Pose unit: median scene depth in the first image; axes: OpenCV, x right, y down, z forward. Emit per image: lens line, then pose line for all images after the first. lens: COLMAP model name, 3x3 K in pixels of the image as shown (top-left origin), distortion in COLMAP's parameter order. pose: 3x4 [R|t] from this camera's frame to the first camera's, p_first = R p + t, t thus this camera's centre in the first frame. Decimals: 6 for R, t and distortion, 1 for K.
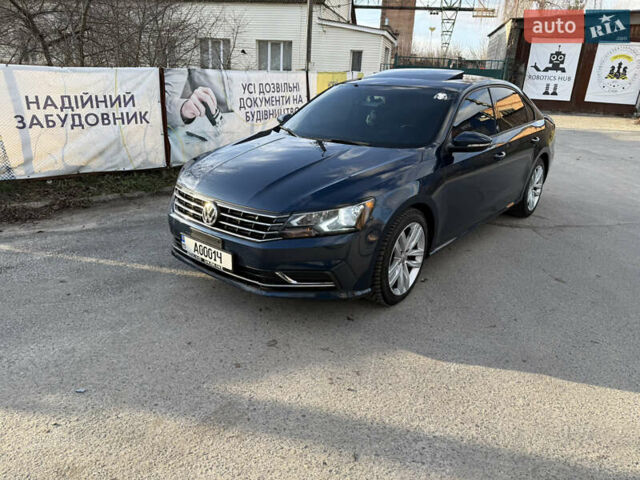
lens RADIAL K [[464.1, 0, 313.3], [0, 464.1, 254.5], [0, 0, 1]] dist [0.030497, -0.028585]
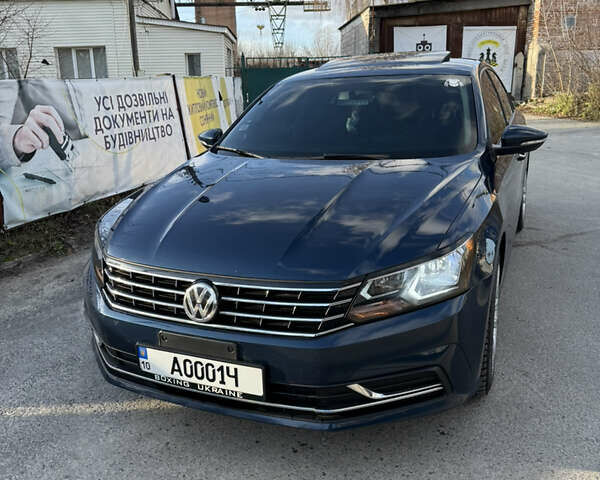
lens RADIAL K [[591.9, 0, 297.7], [0, 591.9, 238.0], [0, 0, 1]] dist [0.013370, 0.000000]
pose [[0.957037, -0.139318, 0.254304, -0.145638], [0.167022, 0.981772, -0.090708, -0.040812], [-0.237031, 0.129286, 0.962861, 0.139279]]
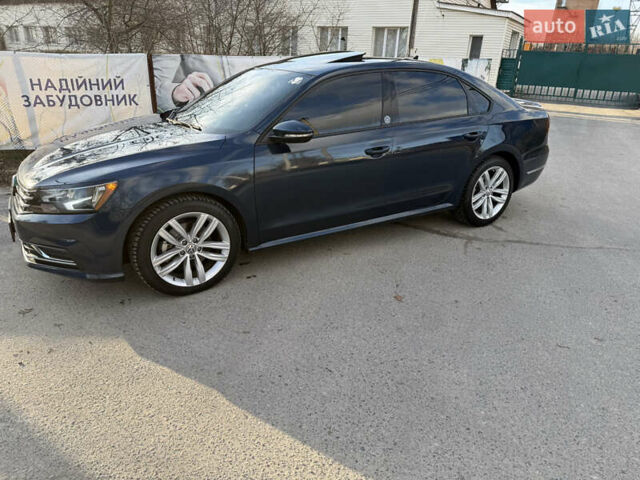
lens RADIAL K [[464.1, 0, 303.0], [0, 464.1, 248.9], [0, 0, 1]] dist [0.030497, -0.028585]
pose [[0.945408, 0.117921, -0.303808, 0.394959], [-0.114690, 0.992992, 0.028525, -0.025490], [0.305042, 0.007876, 0.952306, 0.088479]]
